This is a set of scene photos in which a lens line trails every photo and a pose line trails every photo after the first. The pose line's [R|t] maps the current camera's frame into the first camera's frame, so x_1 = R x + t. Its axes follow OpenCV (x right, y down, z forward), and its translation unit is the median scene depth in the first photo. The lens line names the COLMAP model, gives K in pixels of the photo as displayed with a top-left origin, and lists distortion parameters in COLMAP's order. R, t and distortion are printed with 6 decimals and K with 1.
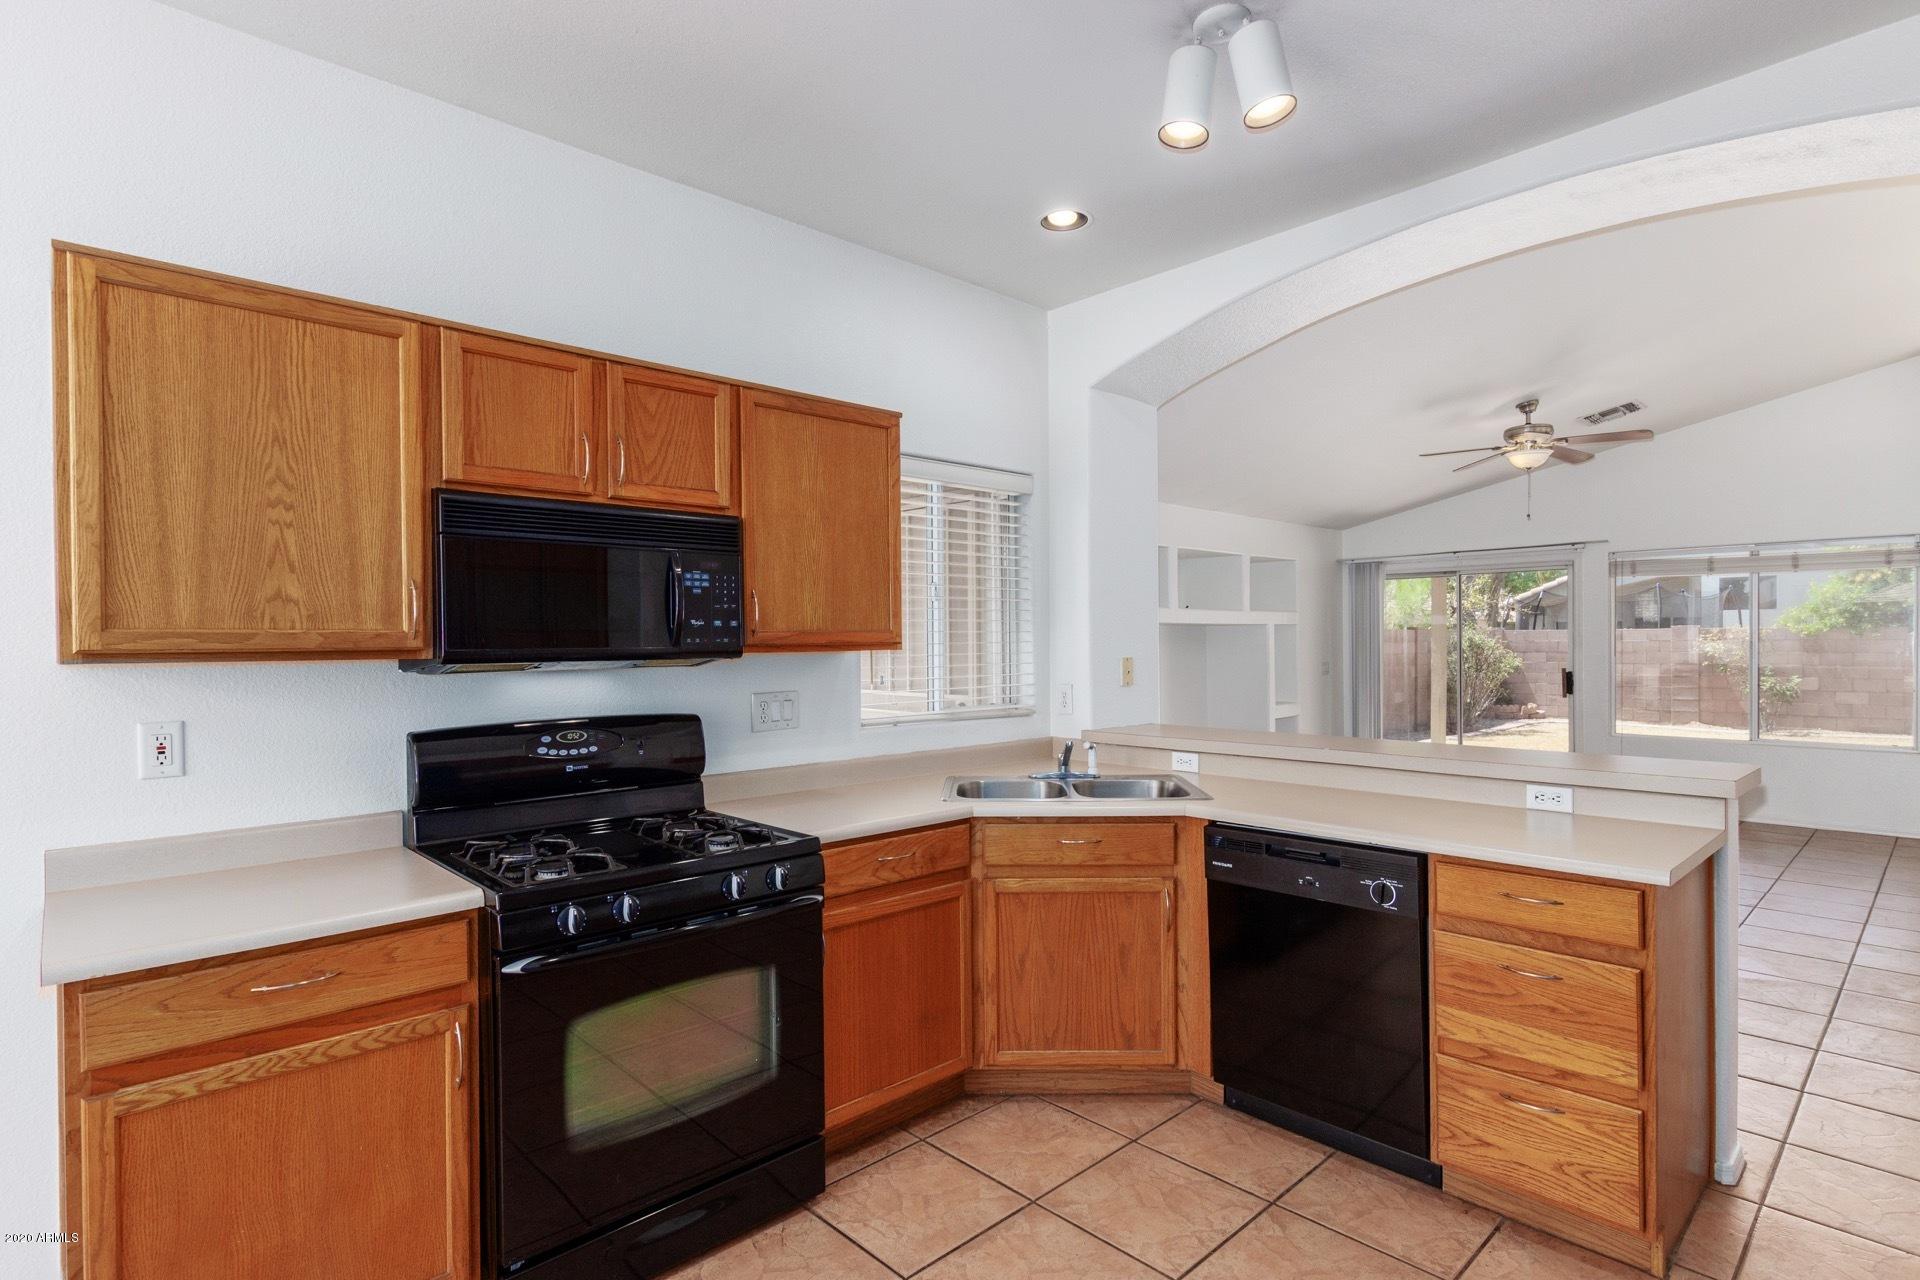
lens RADIAL K [[967.9, 0, 963.9], [0, 967.9, 644.7], [0, 0, 1]] dist [0.000375, 0.001917]
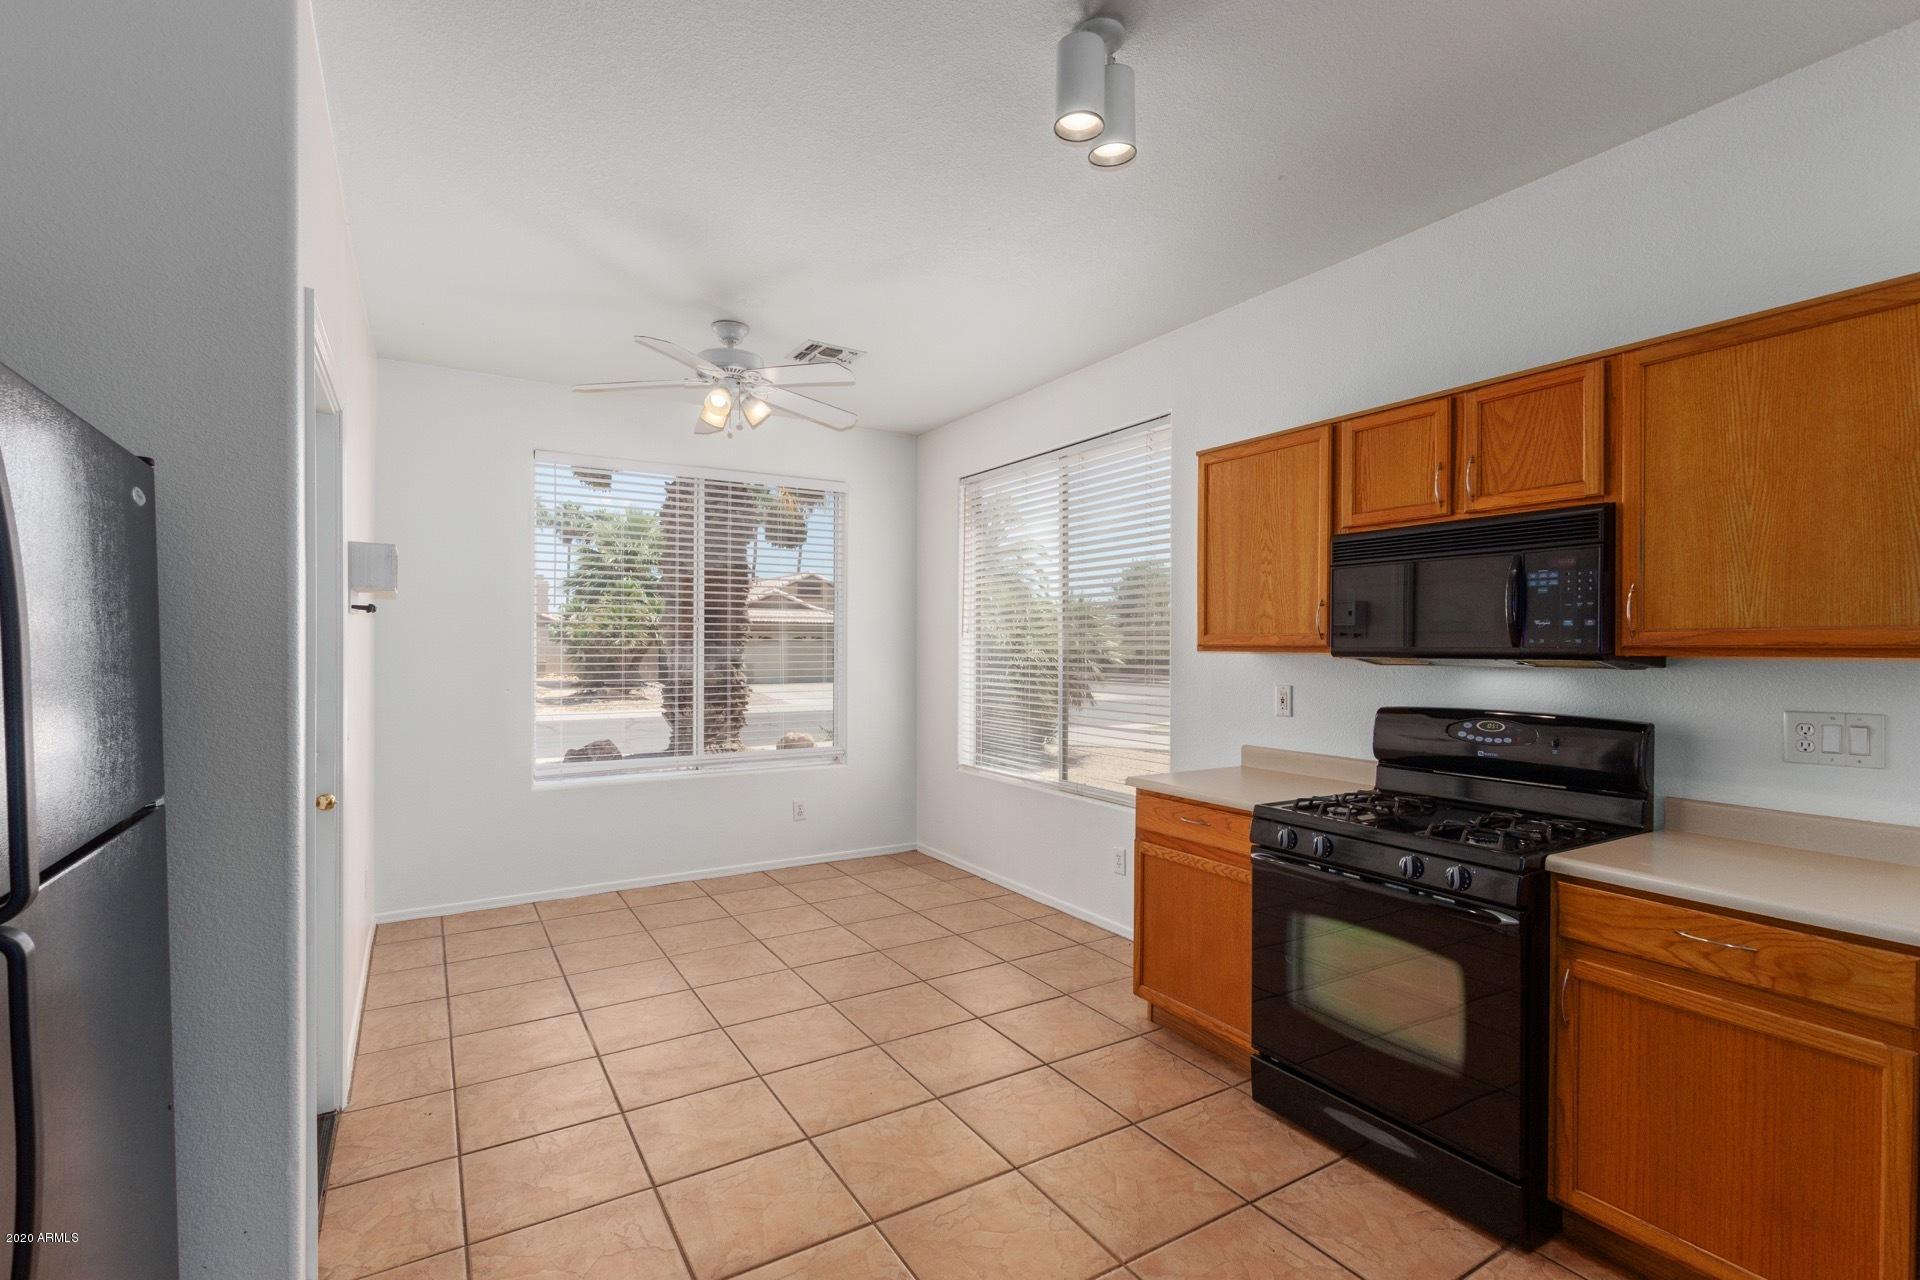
lens RADIAL K [[876.7, 0, 964.1], [0, 876.7, 647.4], [0, 0, 1]] dist [0.001925, -0.000817]
pose [[-0.211664, 0.010369, -0.977288, 0.708664], [-0.005248, 0.999917, 0.011746, -0.005170], [0.977328, 0.007615, -0.211592, 0.609681]]
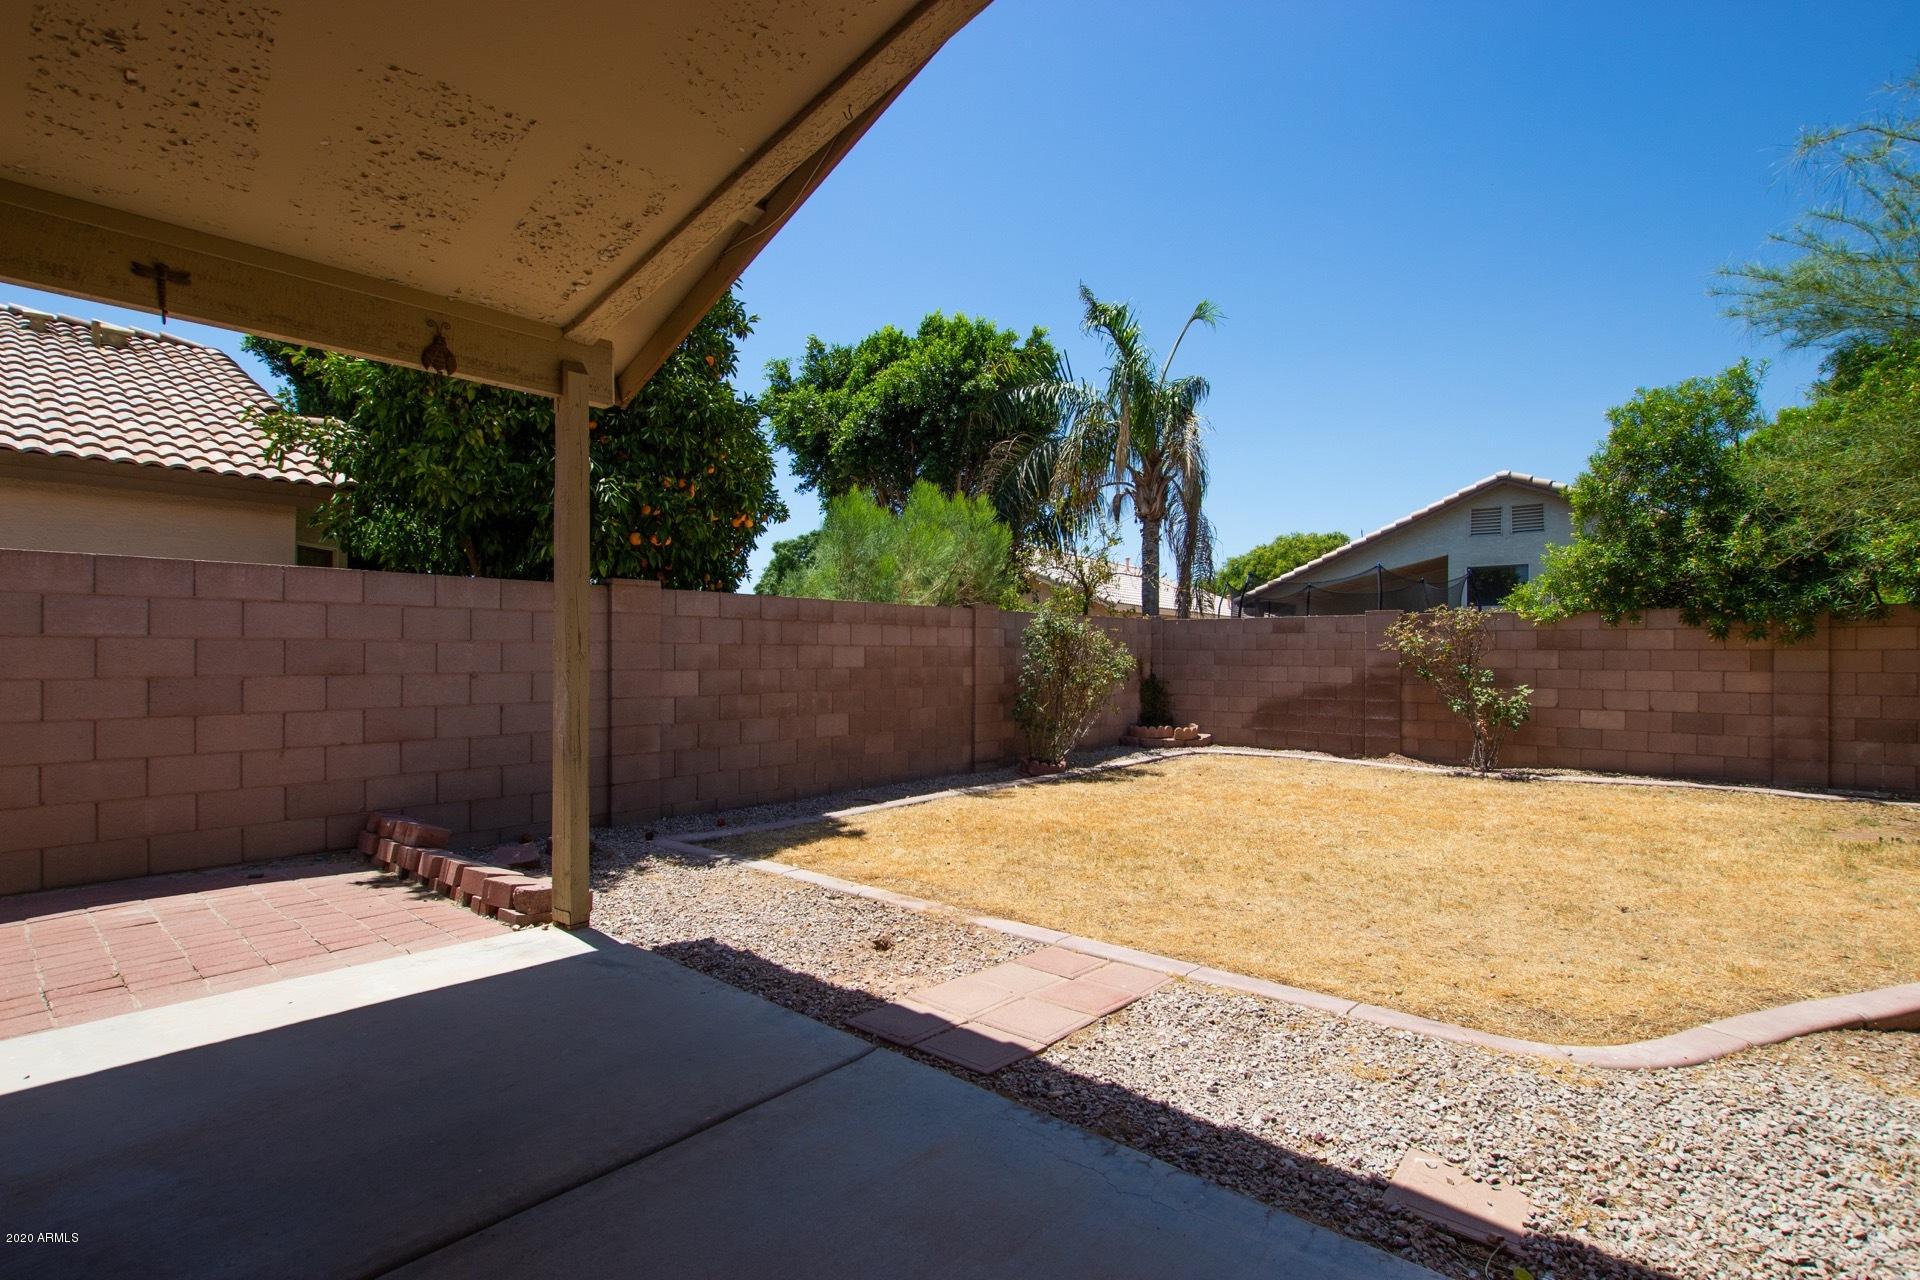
lens RADIAL K [[876.7, 0, 1002.1], [0, 876.7, 643.4], [0, 0, 1]] dist [0.001925, -0.000817]
pose [[0.991205, 0.007921, 0.132100, 2.650058], [-0.006468, 0.999914, -0.011420, 0.081610], [-0.132179, 0.010465, 0.991171, 2.831591]]
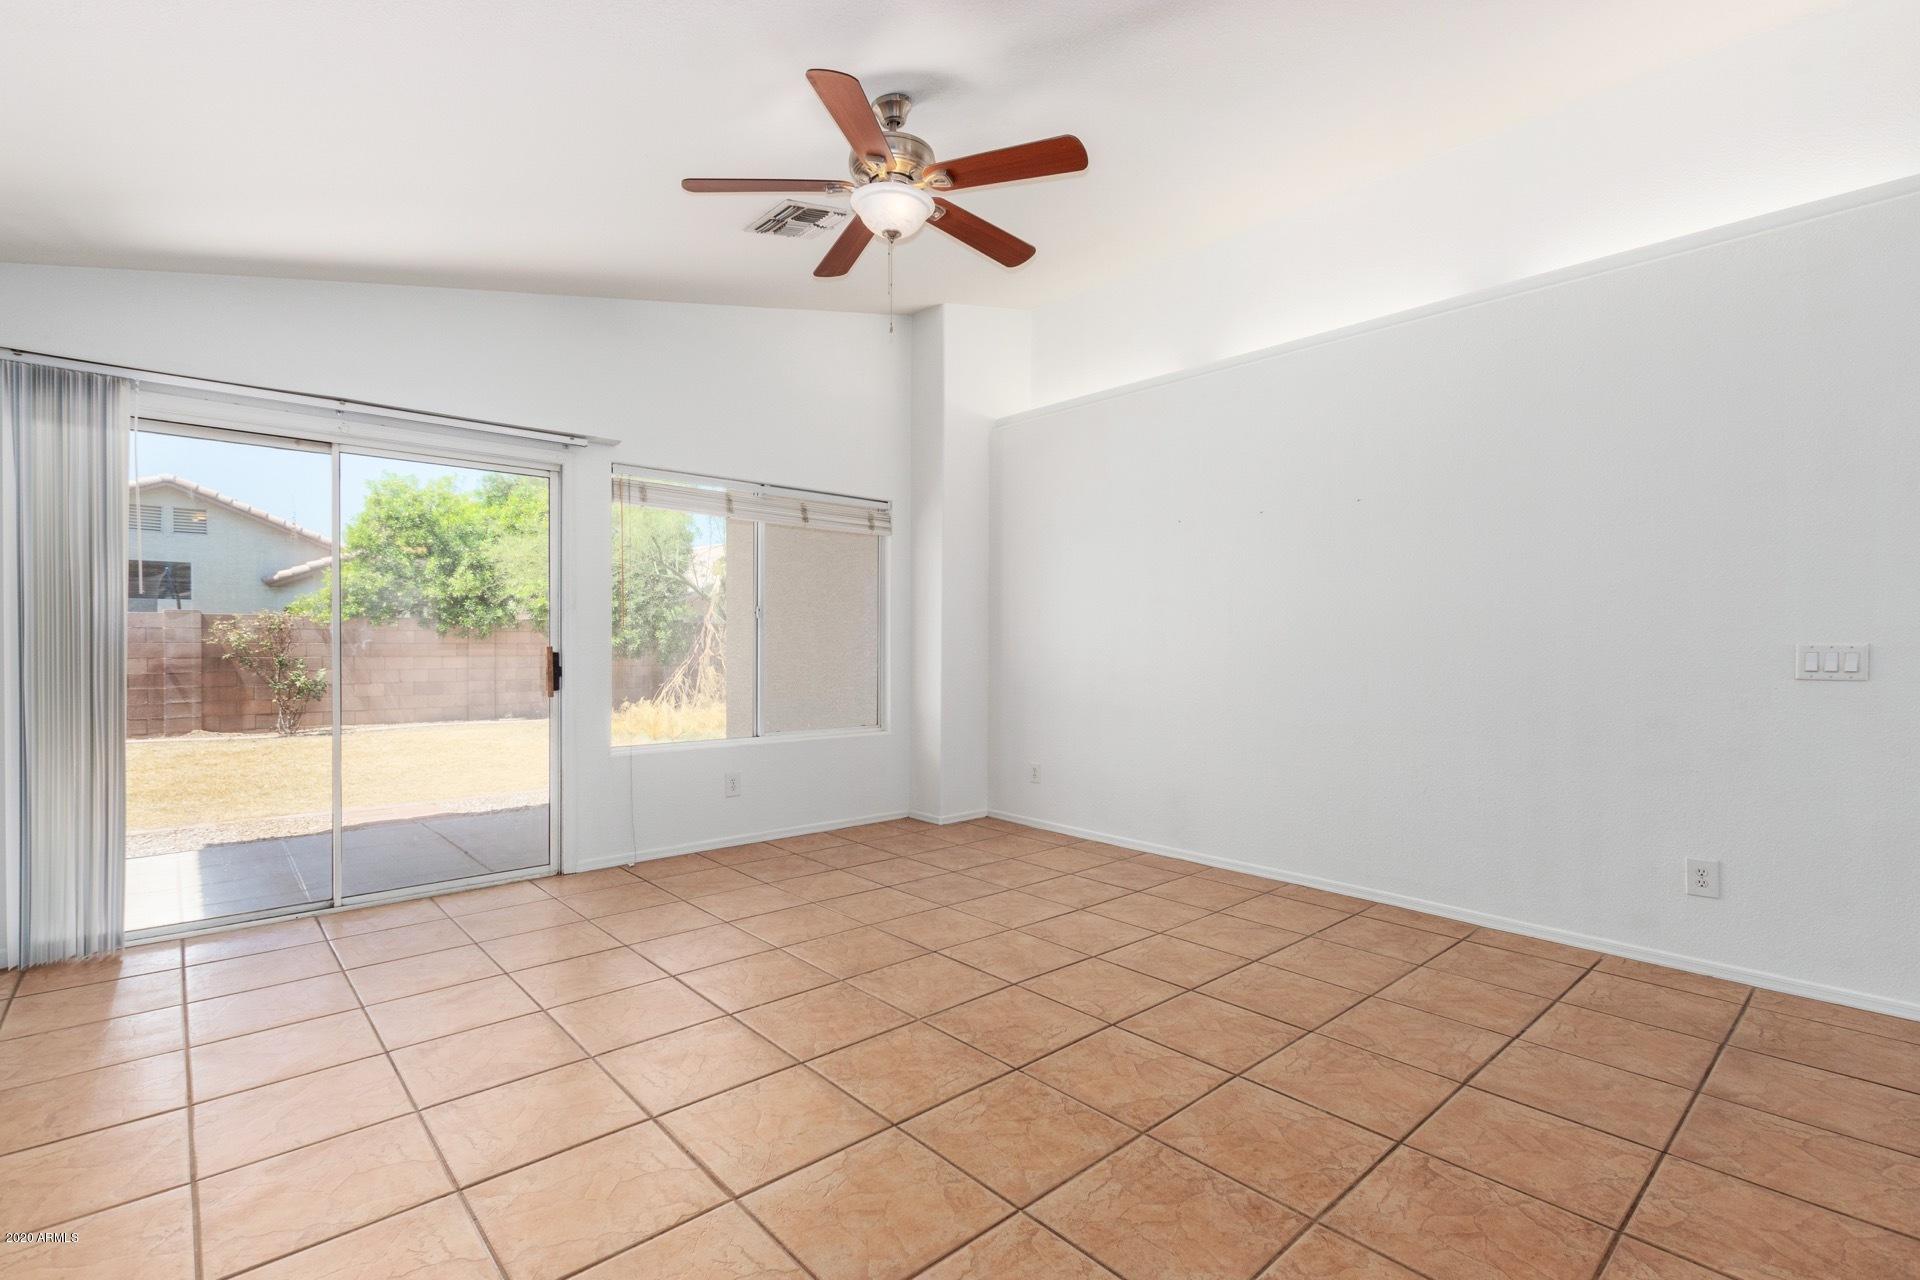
lens RADIAL K [[876.7, 0, 954.6], [0, 876.7, 643.7], [0, 0, 1]] dist [0.001925, -0.000817]
pose [[0.037297, 0.004521, 0.999294, 0.324640], [-0.000159, 0.999990, -0.004518, 0.075776], [-0.999304, 0.000010, 0.037297, 2.303209]]
